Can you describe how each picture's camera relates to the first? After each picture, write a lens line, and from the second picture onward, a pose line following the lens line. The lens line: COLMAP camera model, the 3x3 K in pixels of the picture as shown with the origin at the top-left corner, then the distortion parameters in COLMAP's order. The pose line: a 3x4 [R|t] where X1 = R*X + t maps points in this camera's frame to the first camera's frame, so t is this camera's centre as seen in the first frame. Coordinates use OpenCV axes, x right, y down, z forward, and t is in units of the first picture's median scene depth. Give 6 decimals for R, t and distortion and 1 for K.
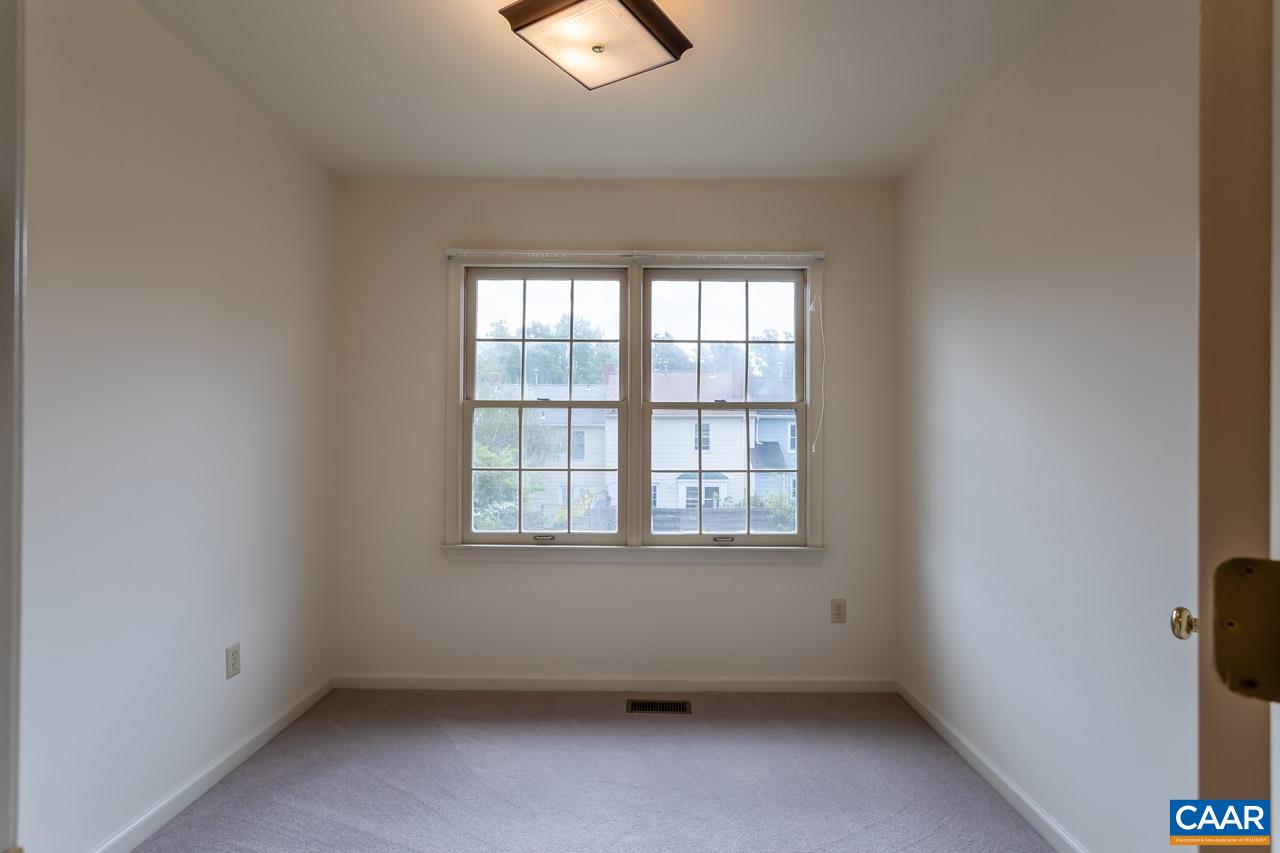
lens RADIAL K [[602.5, 0, 647.3], [0, 602.5, 442.0], [0, 0, 1]] dist [-0.002211, 0.000502]
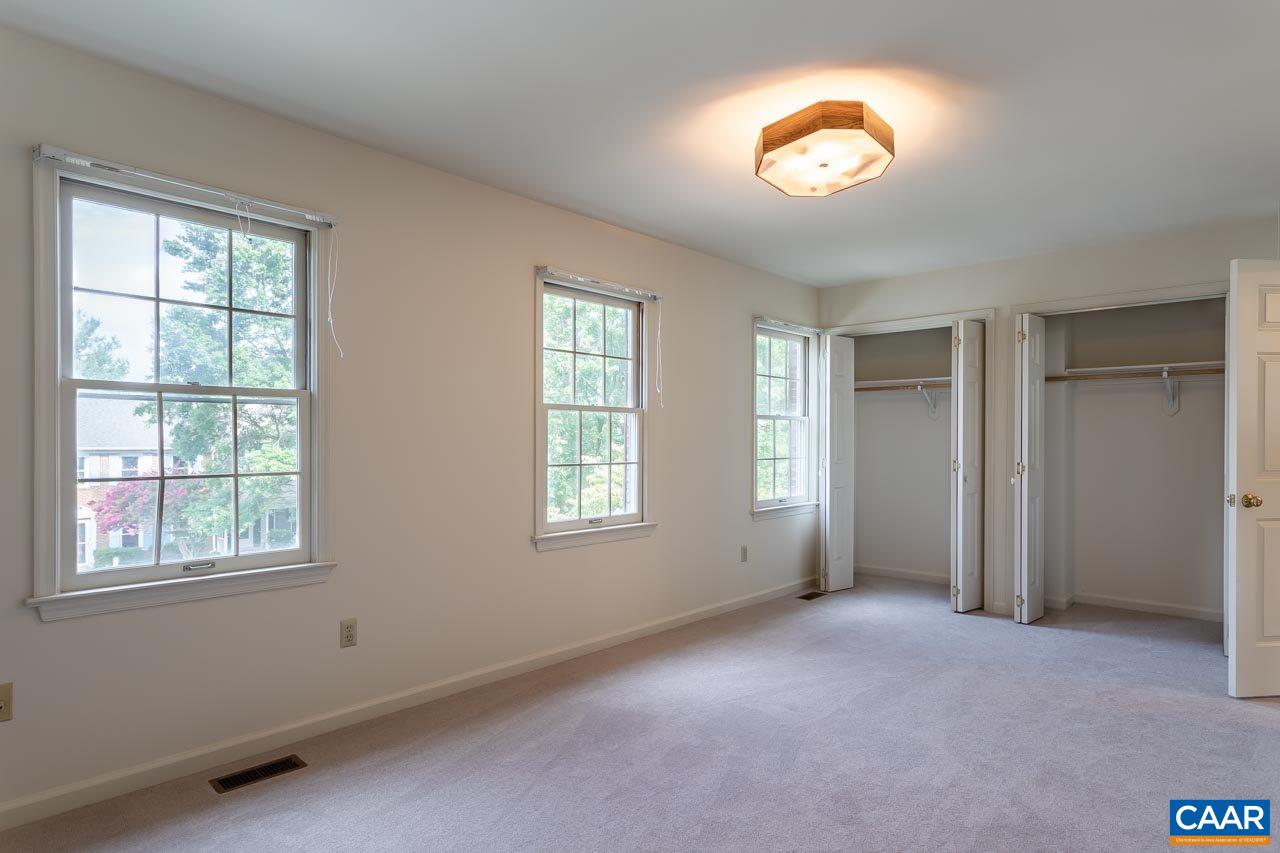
lens RADIAL K [[721.3, 0, 615.3], [0, 721.3, 440.2], [0, 0, 1]] dist [0.024460, 0.000238]
pose [[0.692508, -0.002825, 0.721404, -0.169235], [0.000158, 0.999993, 0.003765, -0.000896], [-0.721410, -0.002494, 0.692504, -0.001344]]
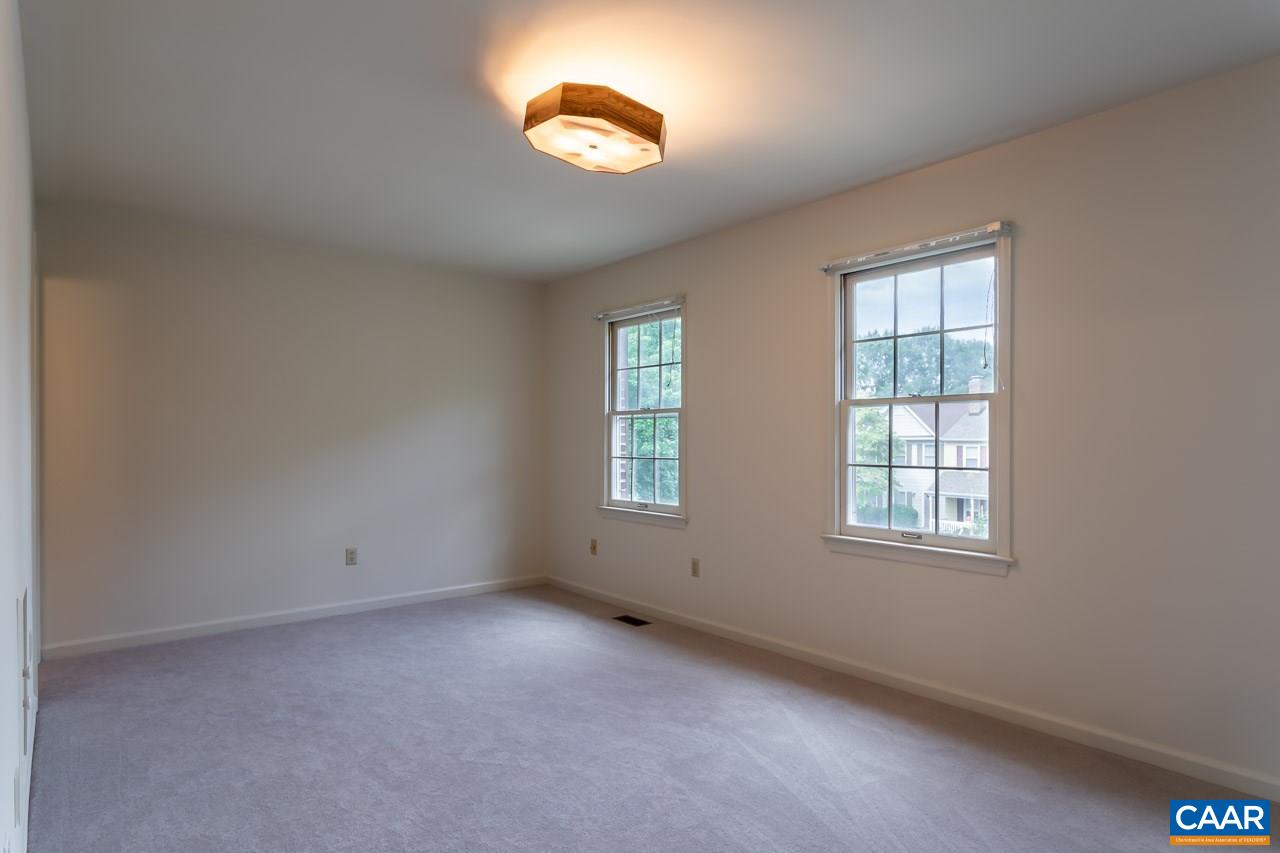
lens RADIAL K [[603.9, 0, 637.2], [0, 603.9, 440.2], [0, 0, 1]] dist [0.000186, 0.000206]
pose [[0.690932, -0.002658, -0.722914, 0.535169], [0.003566, 0.999994, -0.000268, 0.002854], [0.722911, -0.002393, 0.690937, 0.002997]]
